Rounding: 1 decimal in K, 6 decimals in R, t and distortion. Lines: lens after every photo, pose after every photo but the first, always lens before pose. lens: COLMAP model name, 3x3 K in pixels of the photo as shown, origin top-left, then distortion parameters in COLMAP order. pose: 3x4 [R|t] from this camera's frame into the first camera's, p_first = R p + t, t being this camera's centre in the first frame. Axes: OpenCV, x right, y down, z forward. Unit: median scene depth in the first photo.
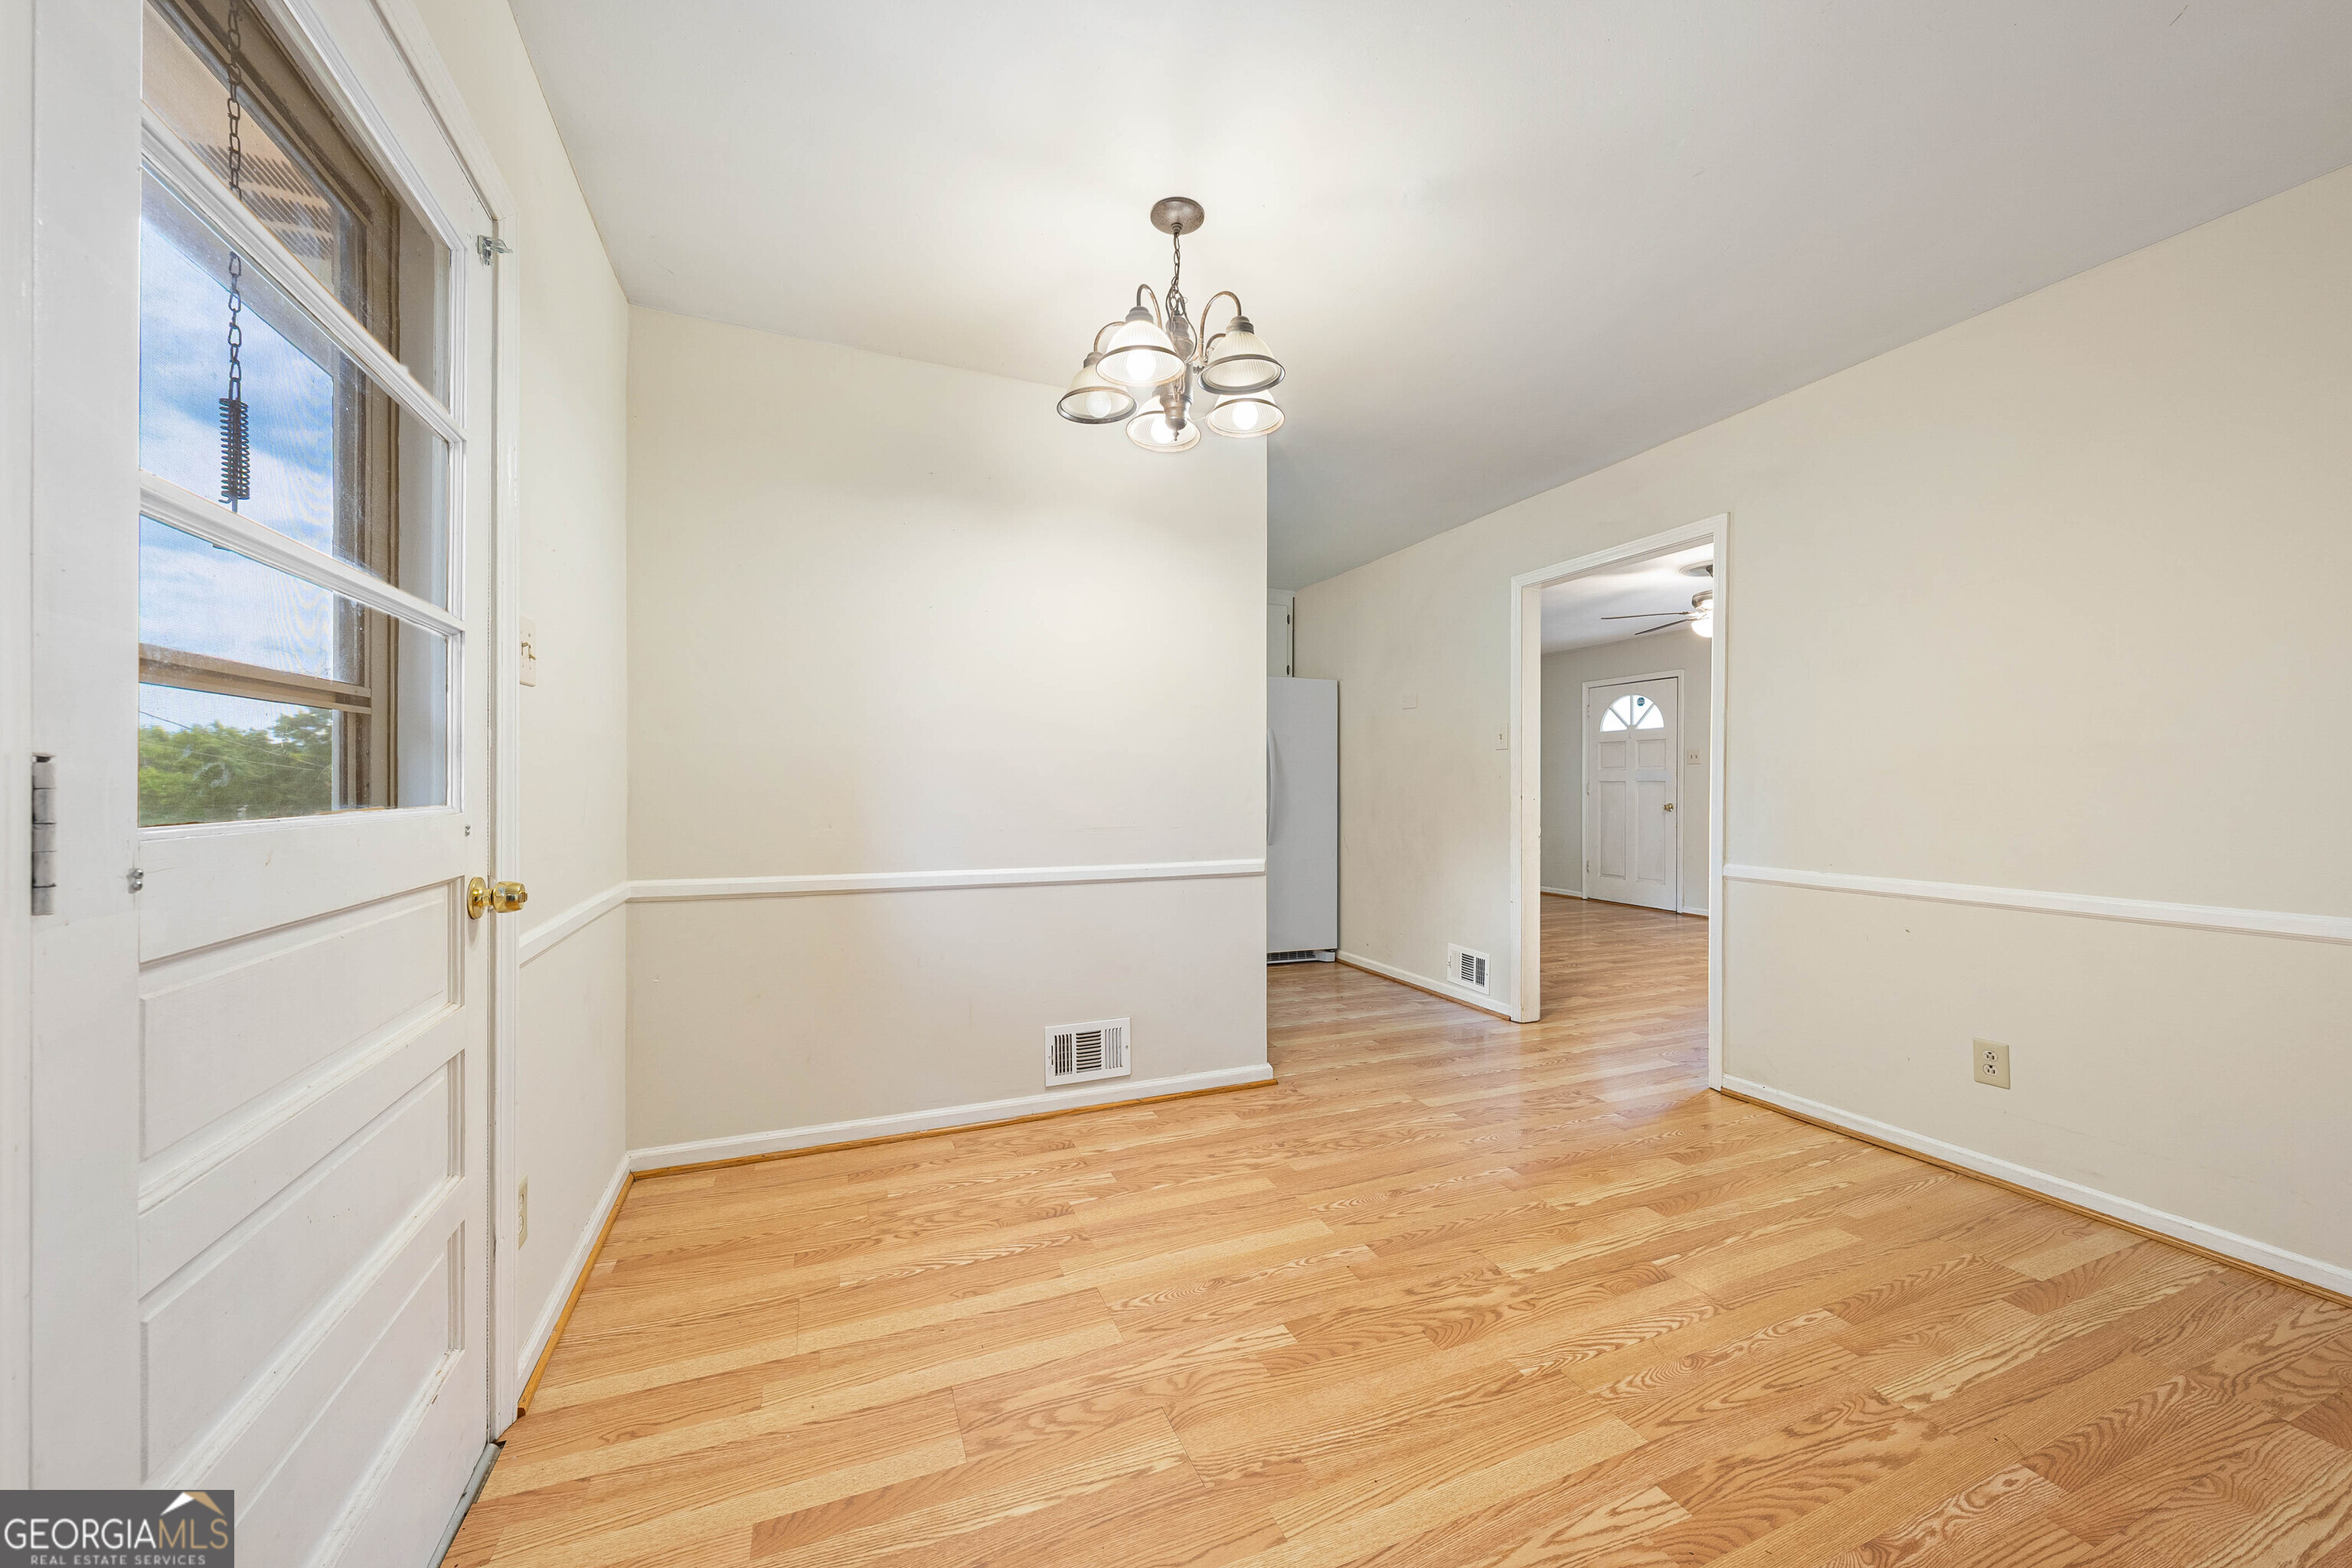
lens RADIAL K [[864.9, 0, 1177.2], [0, 864.9, 769.5], [0, 0, 1]] dist [-0.003656, -0.000238]
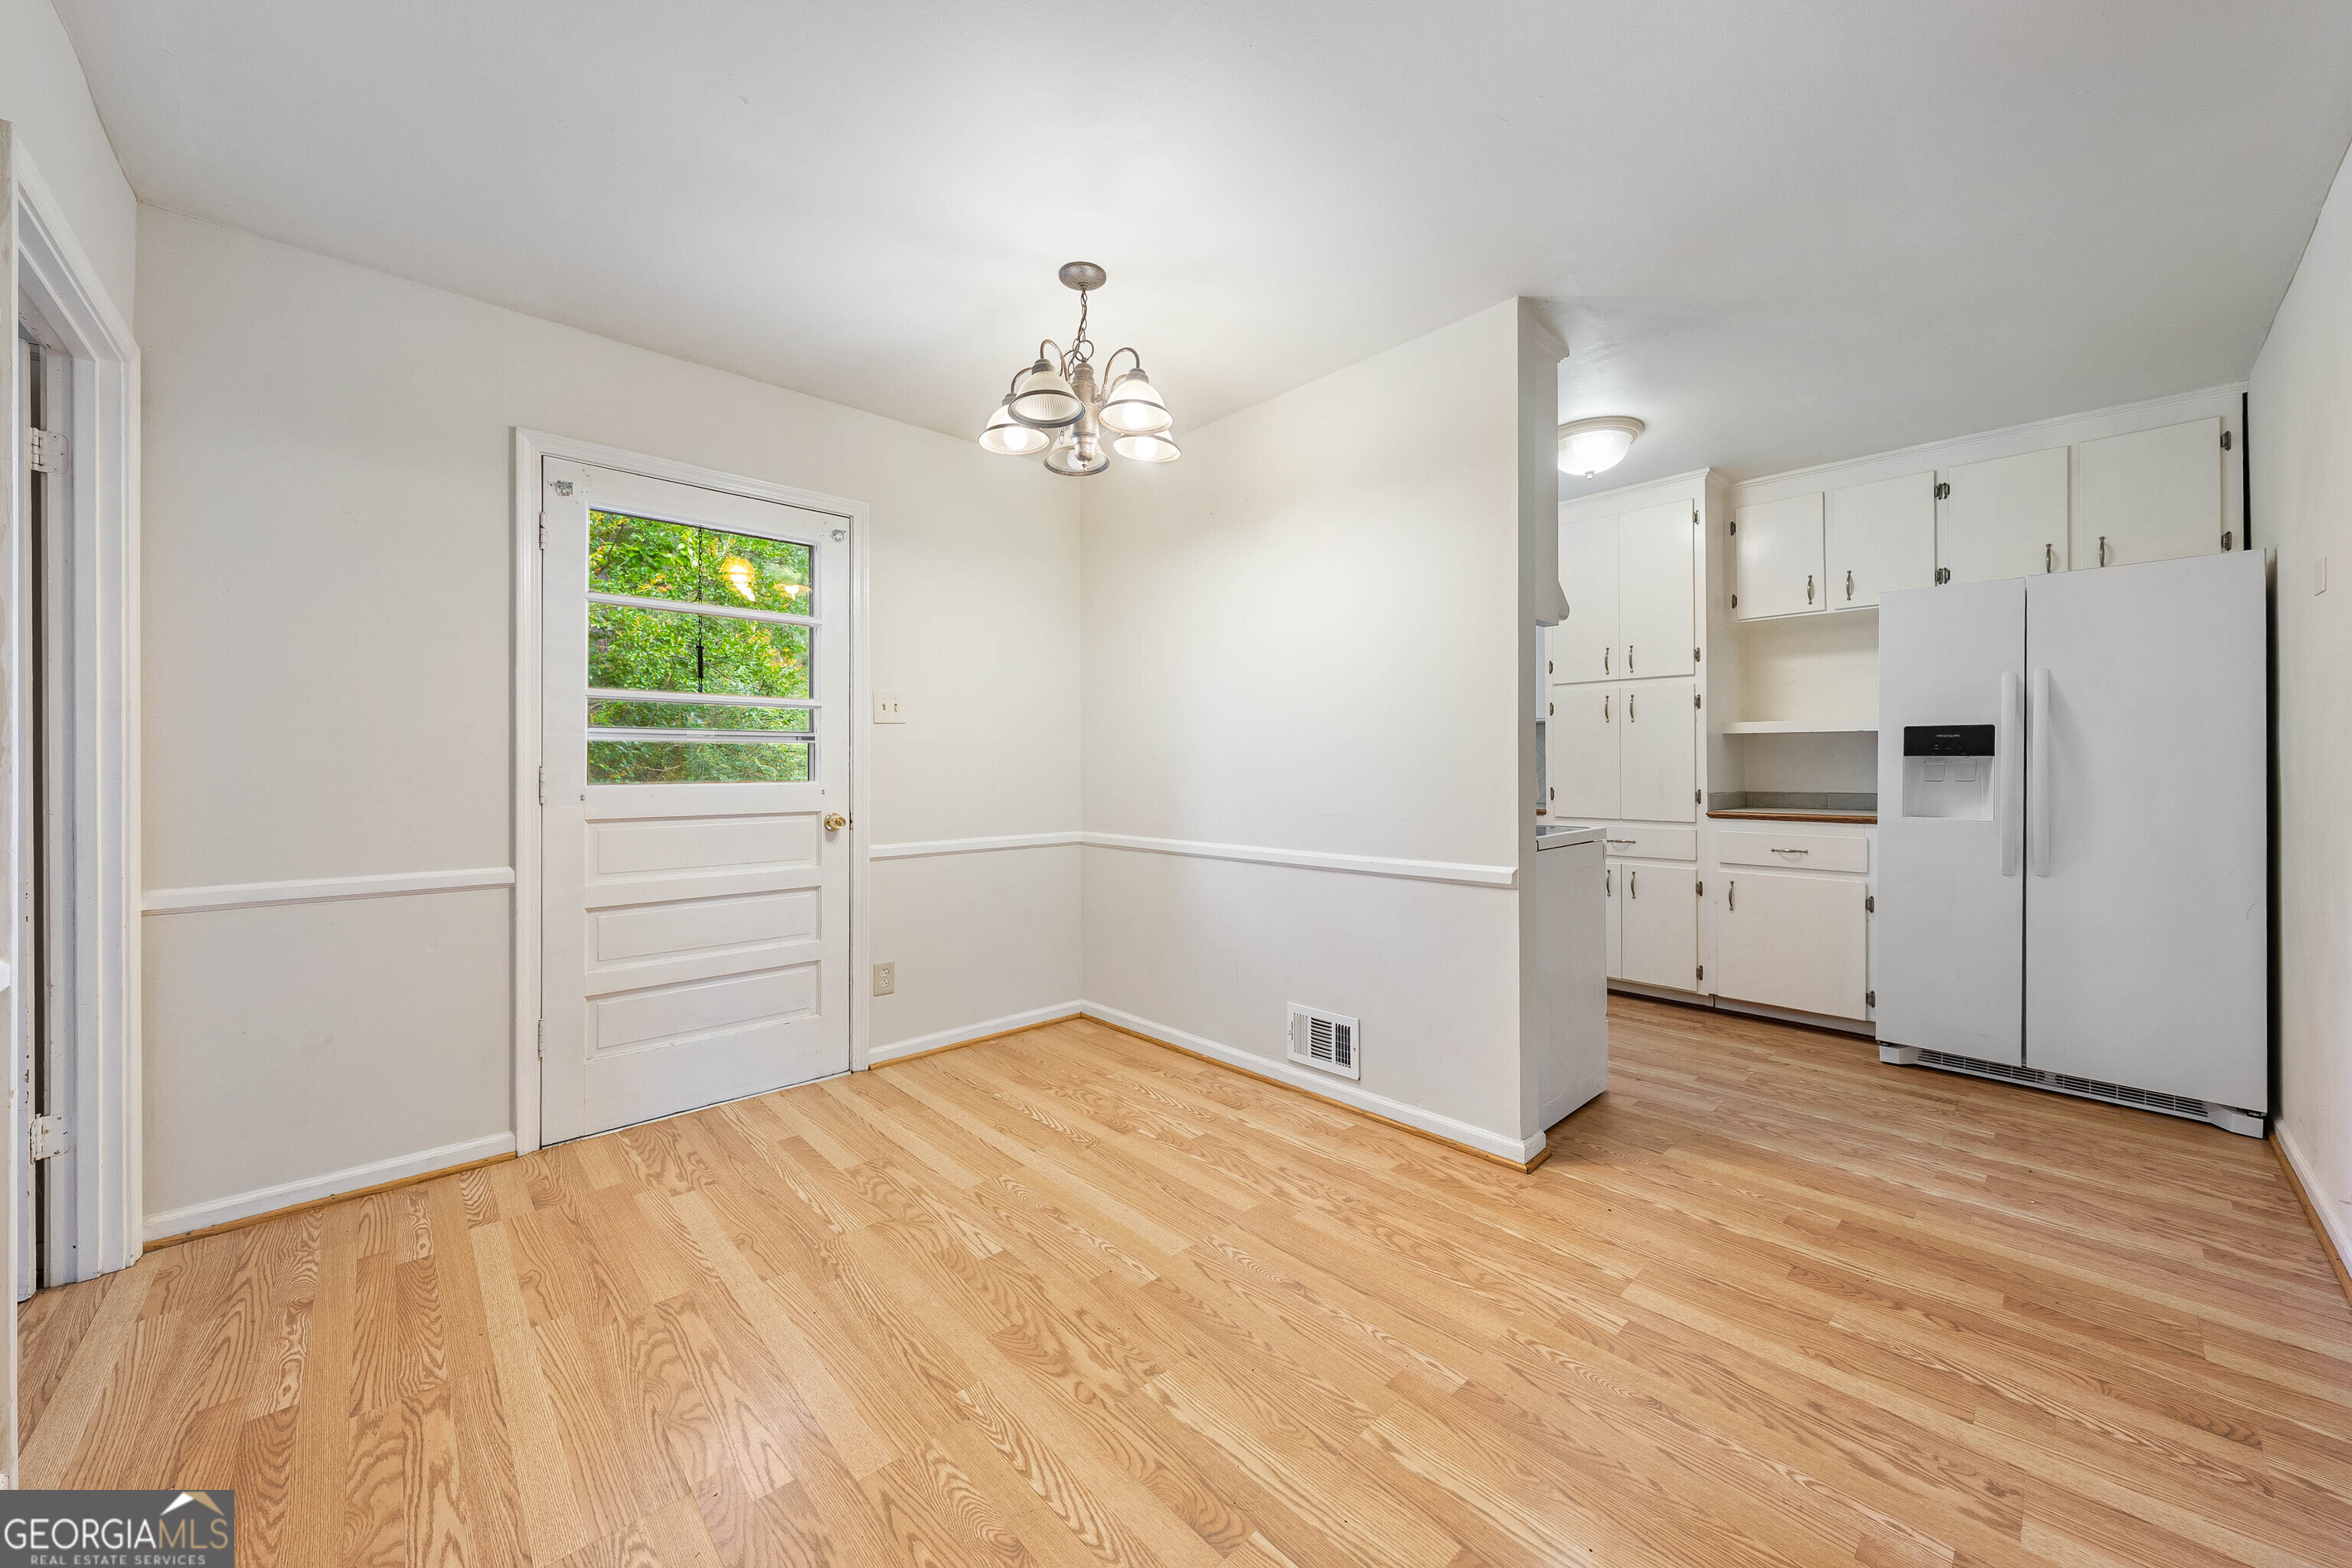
lens RADIAL K [[864.9, 0, 1177.2], [0, 864.9, 769.5], [0, 0, 1]] dist [-0.003656, -0.000238]
pose [[0.350436, -0.000162, -0.936587, 0.940604], [0.016682, 0.999842, 0.006068, 0.009760], [0.936438, -0.017751, 0.350383, 0.619663]]
